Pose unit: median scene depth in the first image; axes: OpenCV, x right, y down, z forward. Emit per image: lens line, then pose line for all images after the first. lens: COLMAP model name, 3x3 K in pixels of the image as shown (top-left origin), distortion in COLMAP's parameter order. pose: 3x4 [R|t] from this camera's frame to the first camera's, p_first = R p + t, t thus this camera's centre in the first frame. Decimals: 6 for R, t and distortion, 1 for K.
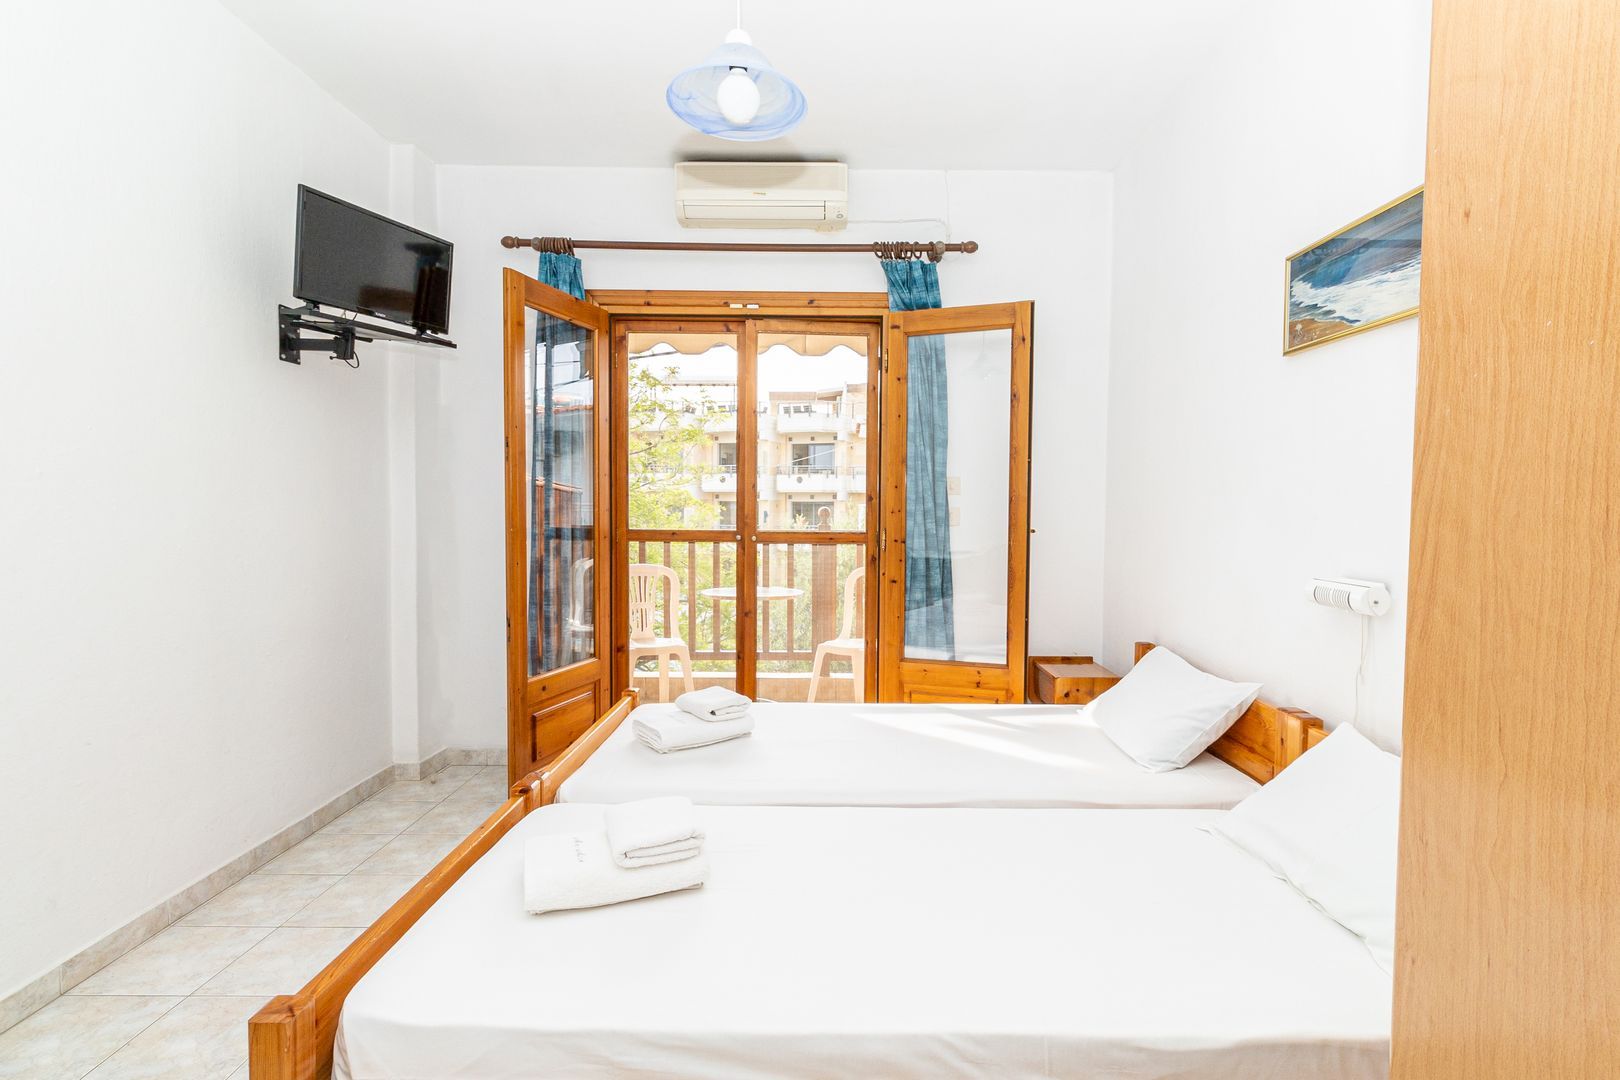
lens RADIAL K [[706.0, 0, 816.6], [0, 706.0, 529.9], [0, 0, 1]] dist [-0.018846, -0.000172]
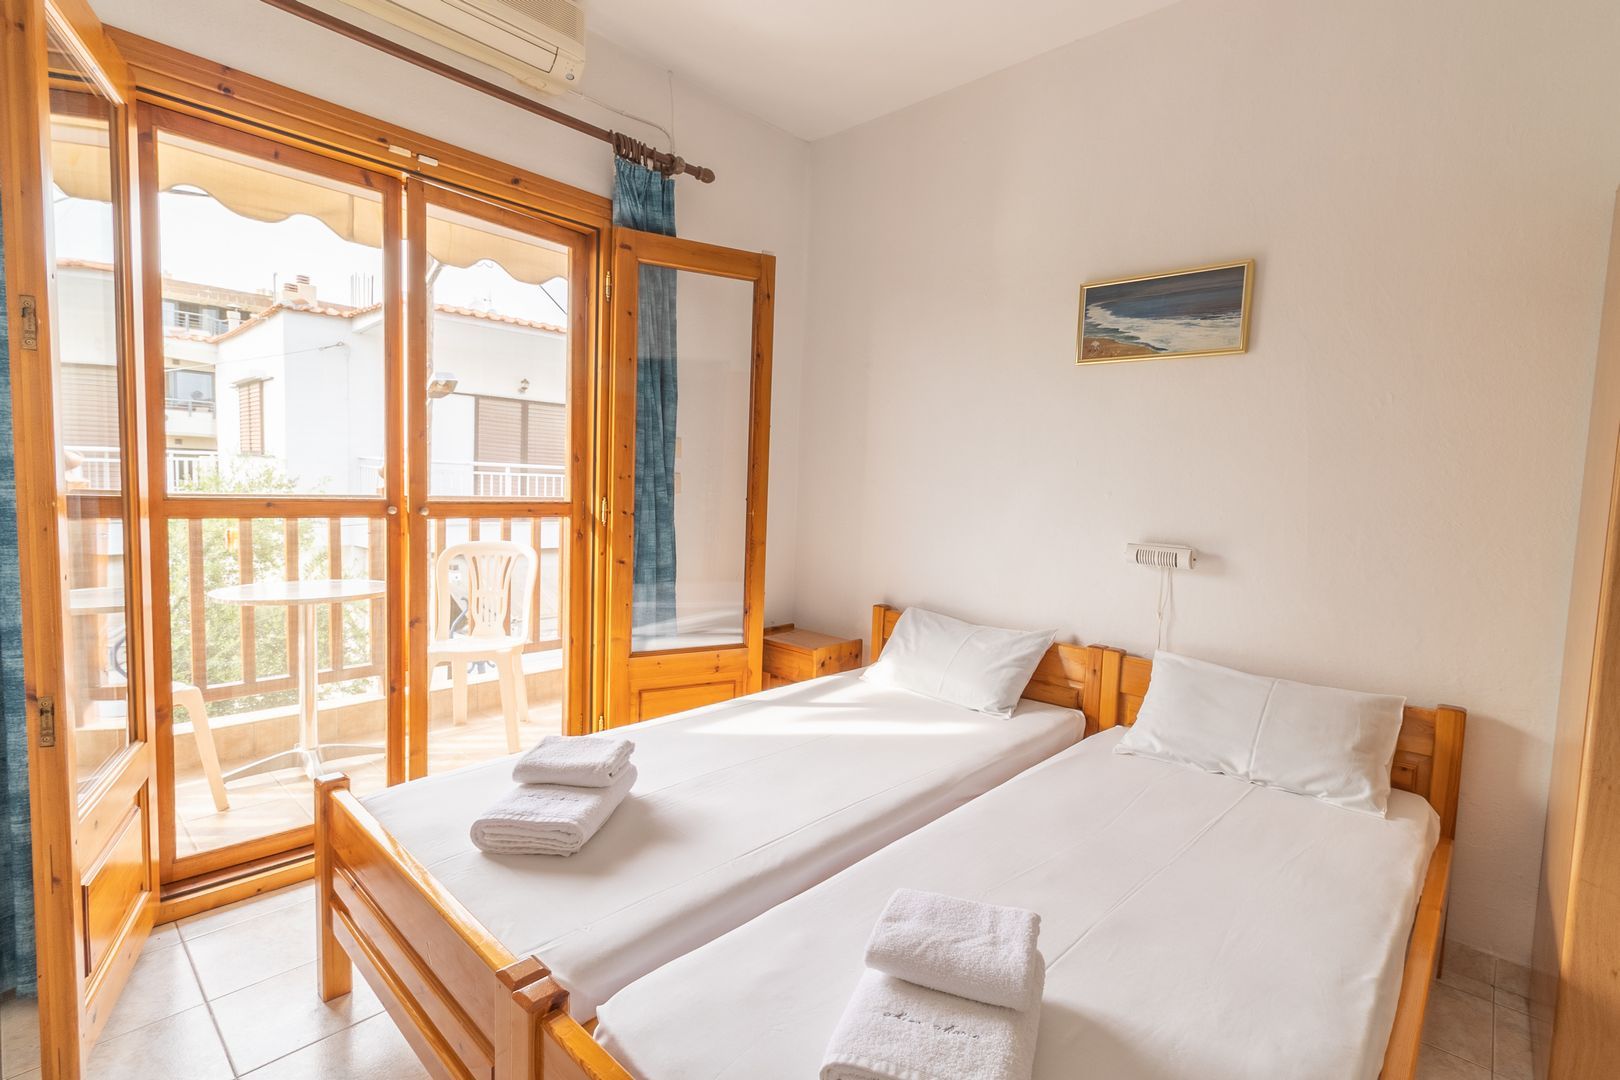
lens RADIAL K [[753.4, 0, 812.2], [0, 753.4, 541.0], [0, 0, 1]] dist [-0.016378, -0.000736]
pose [[0.675377, -0.037827, 0.736502, -0.391634], [-0.006674, 0.998329, 0.057394, -0.003043], [-0.737442, -0.043678, 0.673996, 0.253300]]
